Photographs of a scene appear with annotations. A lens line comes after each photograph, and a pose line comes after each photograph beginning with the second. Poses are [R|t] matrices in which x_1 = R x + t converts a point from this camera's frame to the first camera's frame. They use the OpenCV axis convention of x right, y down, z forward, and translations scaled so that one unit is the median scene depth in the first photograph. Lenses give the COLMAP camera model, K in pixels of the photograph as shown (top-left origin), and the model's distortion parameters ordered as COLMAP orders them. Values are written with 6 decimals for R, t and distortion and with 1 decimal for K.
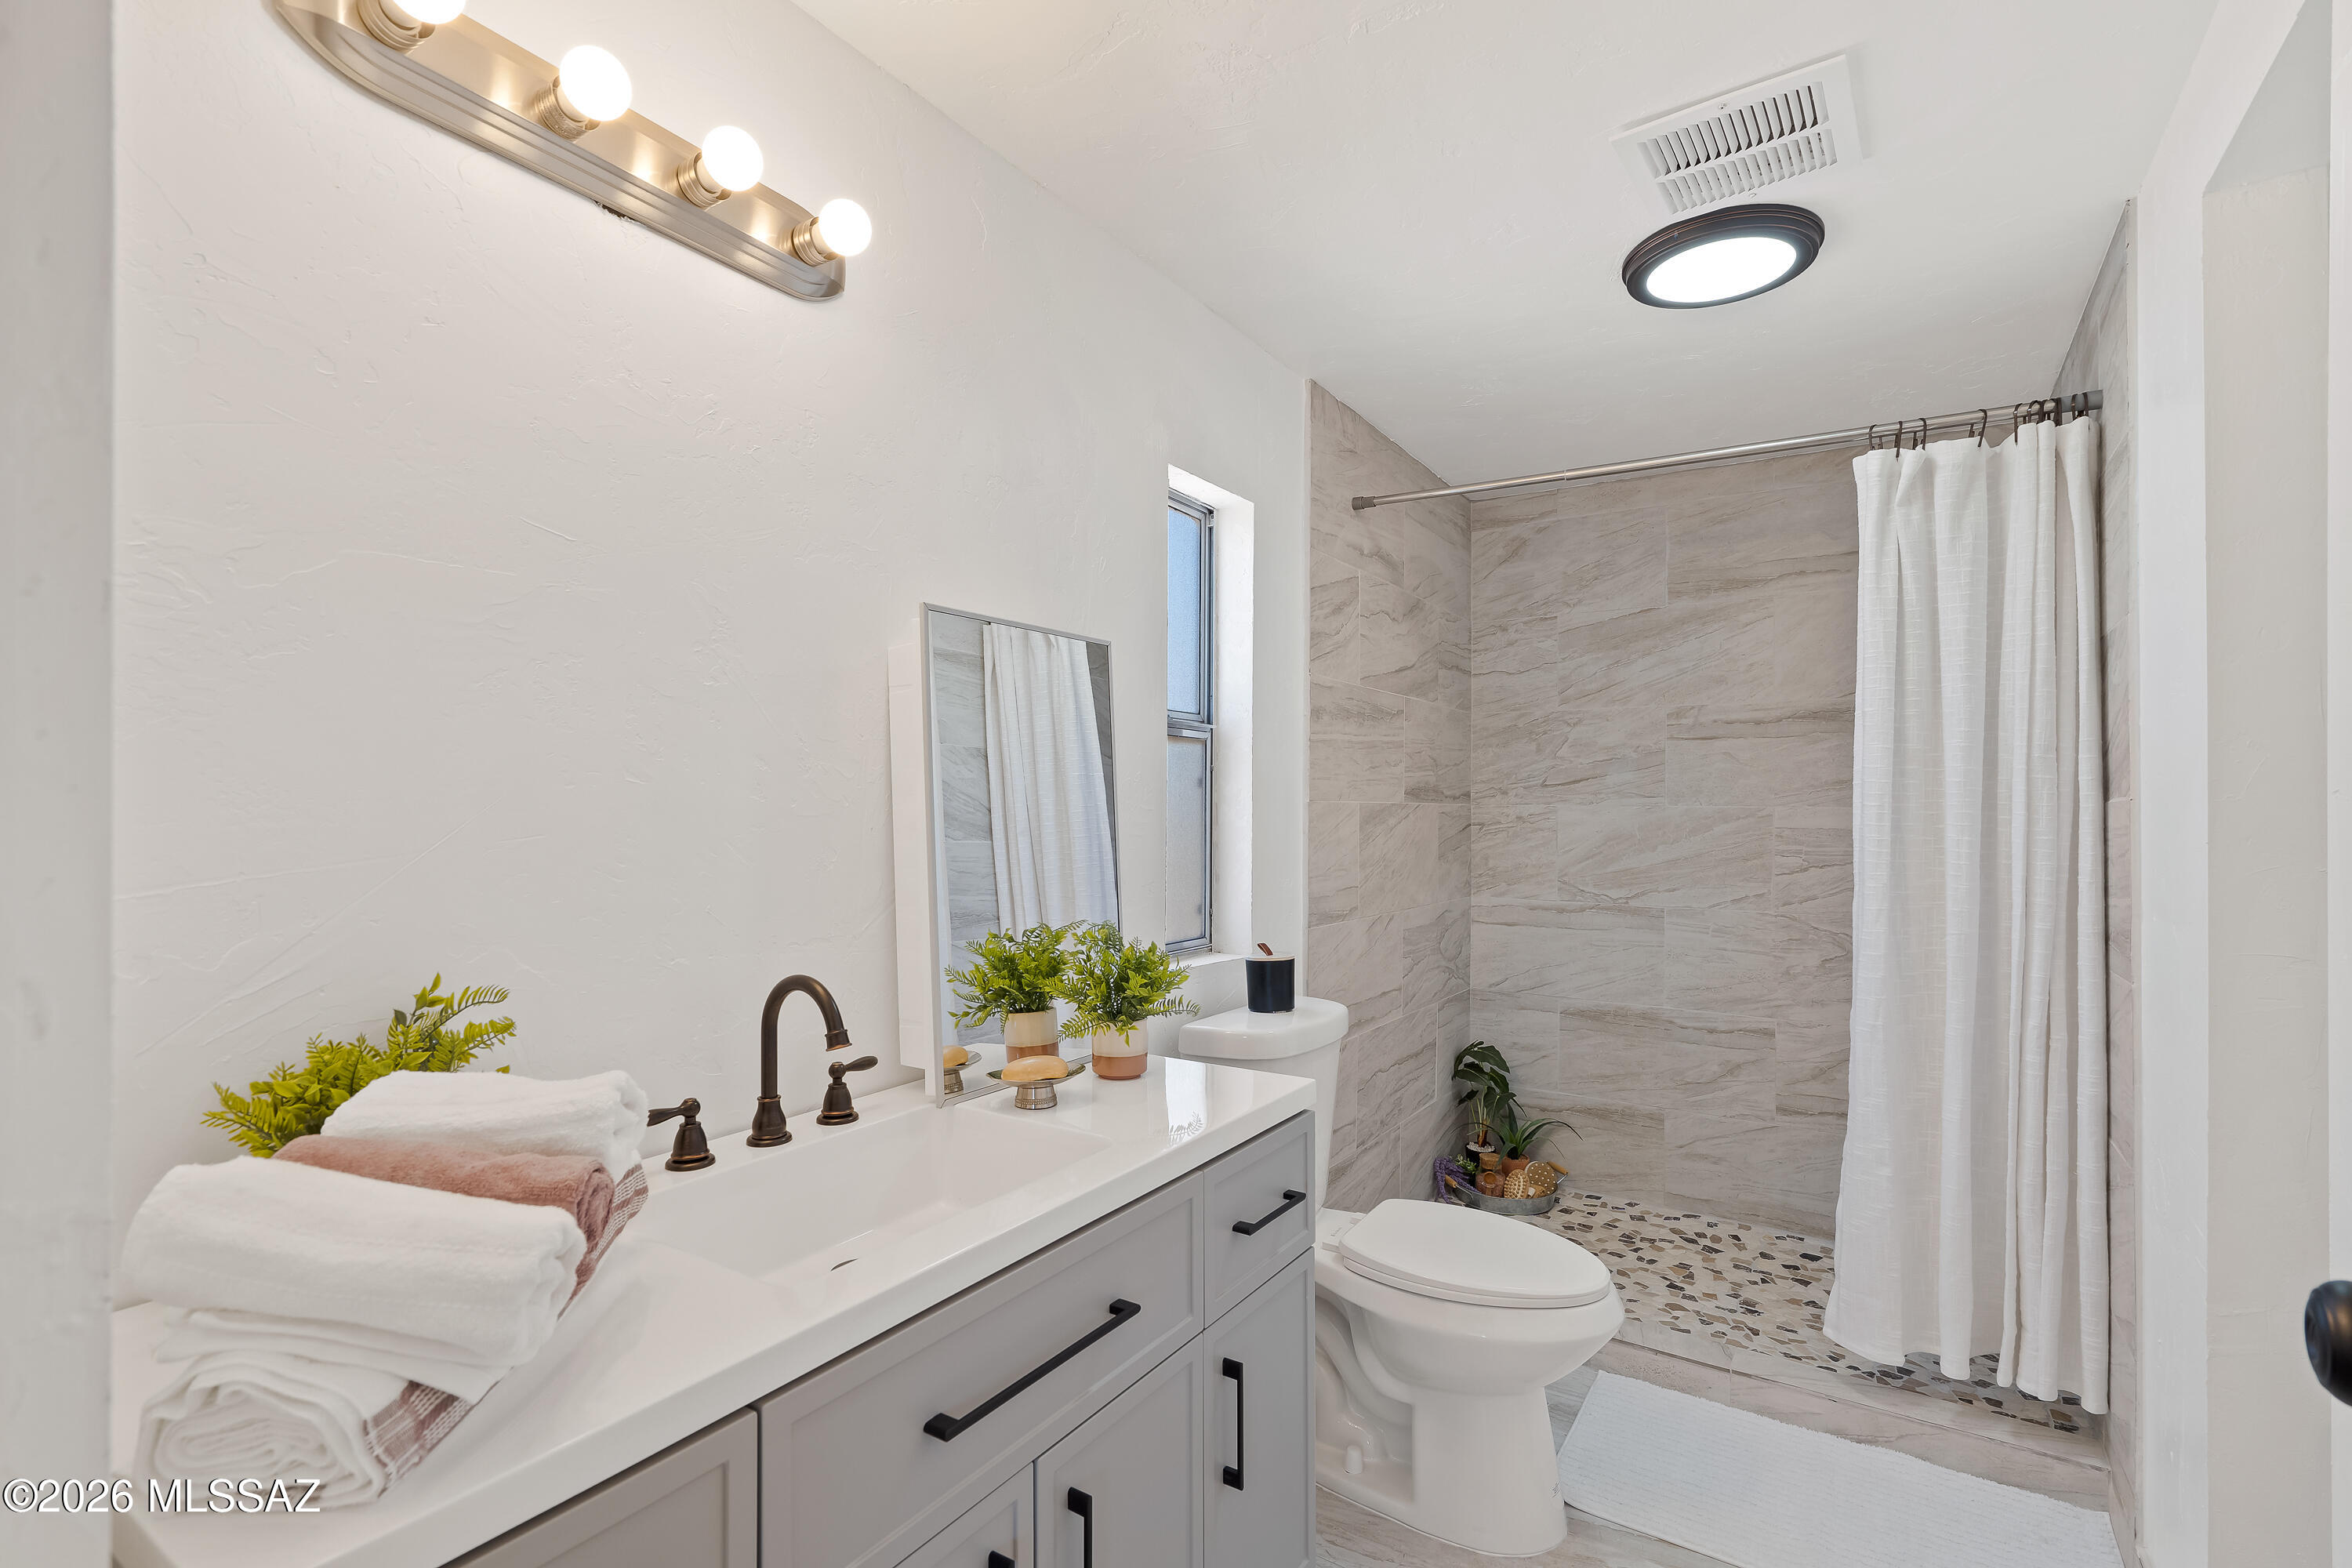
lens RADIAL K [[1072.3, 0, 1191.2], [0, 1072.3, 798.6], [0, 0, 1]] dist [-0.007419, 0.003304]
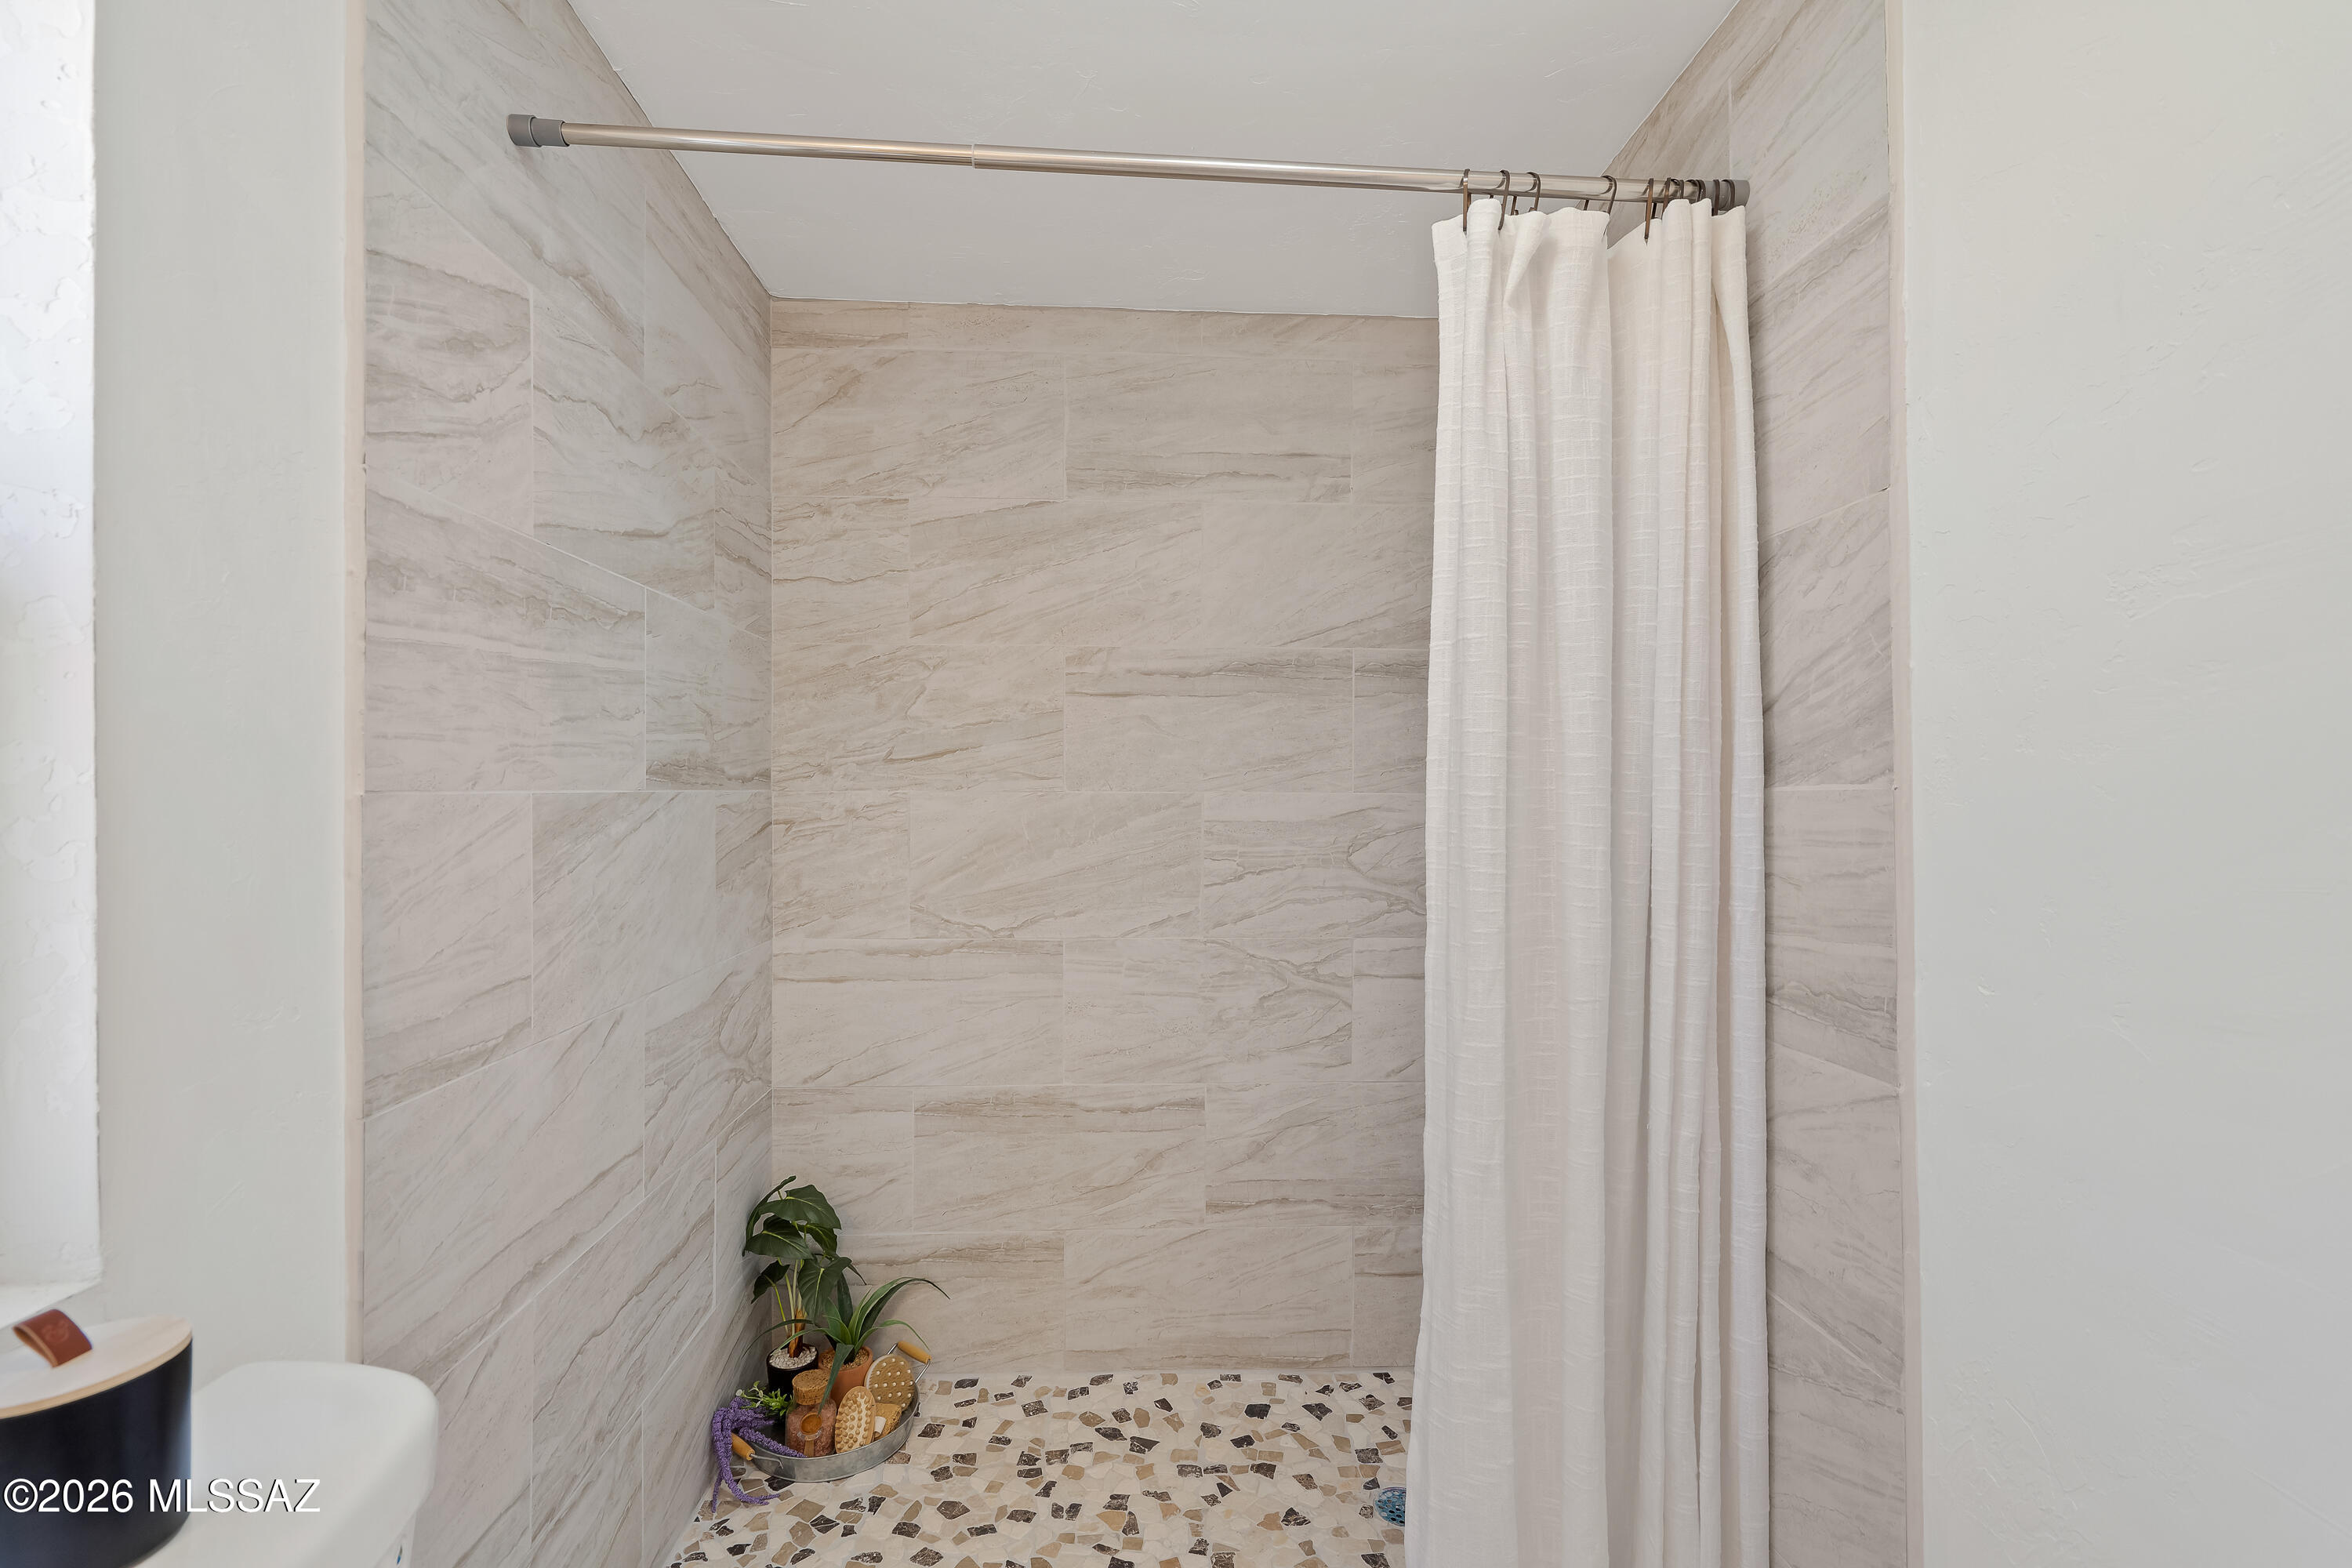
lens RADIAL K [[1072.3, 0, 1158.7], [0, 1072.3, 788.0], [0, 0, 1]] dist [-0.007419, 0.003304]
pose [[0.816341, -0.006582, 0.577532, 0.099695], [-0.000402, 0.999928, 0.011964, -0.003860], [-0.577570, -0.009999, 0.816280, 0.422313]]
